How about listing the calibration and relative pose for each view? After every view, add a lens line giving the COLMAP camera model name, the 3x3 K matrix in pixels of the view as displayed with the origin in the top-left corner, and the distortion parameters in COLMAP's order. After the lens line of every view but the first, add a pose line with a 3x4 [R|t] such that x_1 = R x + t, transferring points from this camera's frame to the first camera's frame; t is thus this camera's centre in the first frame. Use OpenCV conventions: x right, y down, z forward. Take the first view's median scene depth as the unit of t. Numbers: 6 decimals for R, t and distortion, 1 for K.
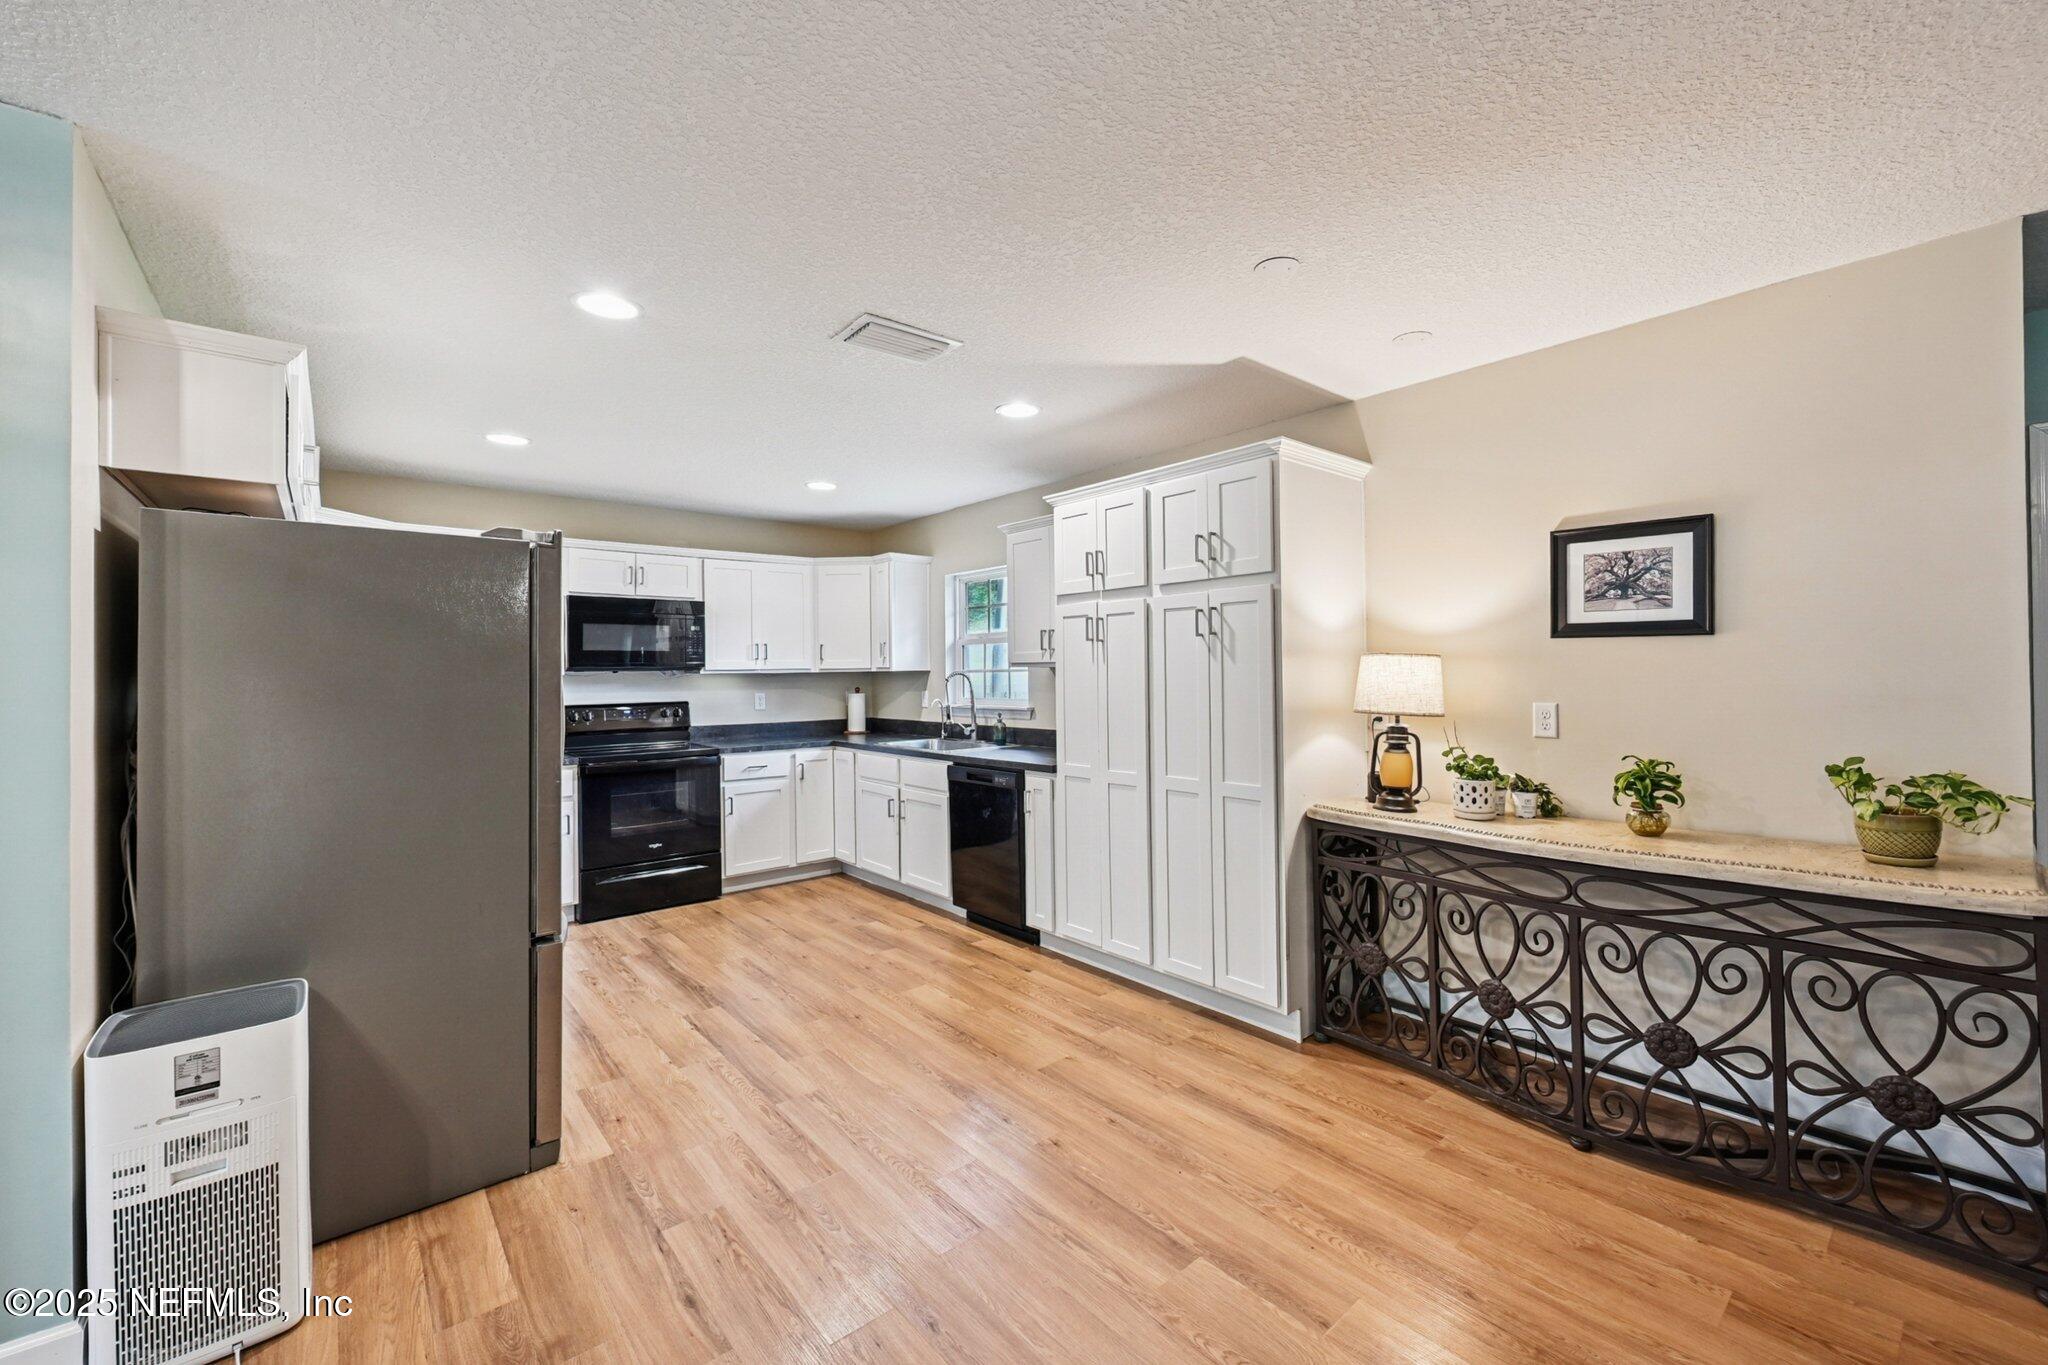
lens RADIAL K [[807.8, 0, 1066.9], [0, 807.8, 670.9], [0, 0, 1]] dist [-0.006872, 0.000038]
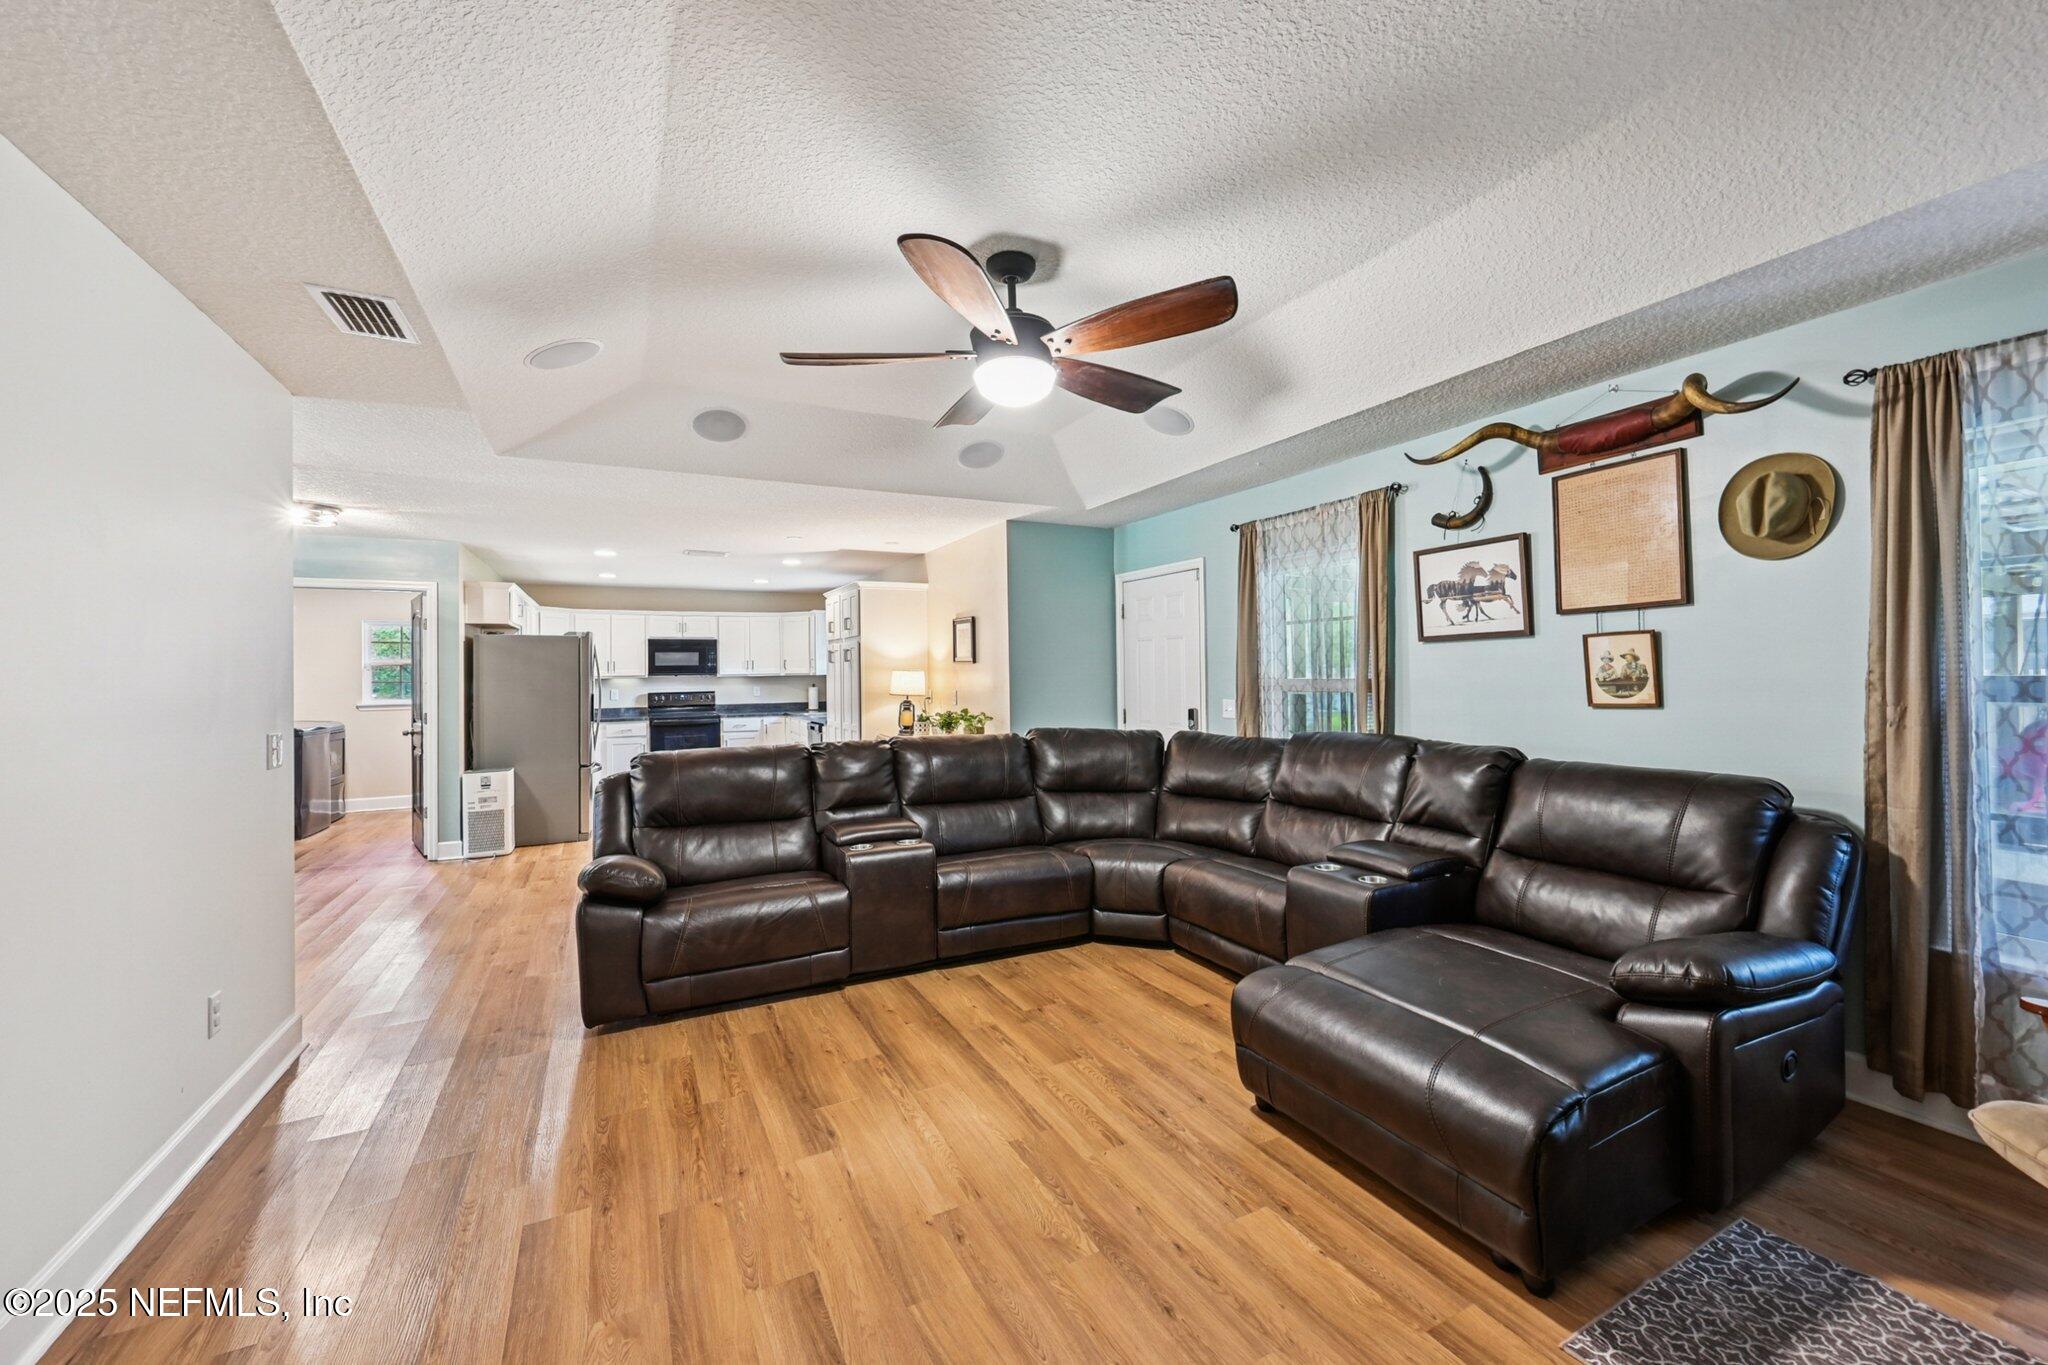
lens RADIAL K [[807.8, 0, 1045.3], [0, 807.8, 671.5], [0, 0, 1]] dist [-0.006872, 0.000038]
pose [[0.968084, -0.002988, -0.250610, 1.336731], [0.005473, 0.999943, 0.009220, -0.037630], [0.250568, -0.010297, 0.968044, -1.112184]]
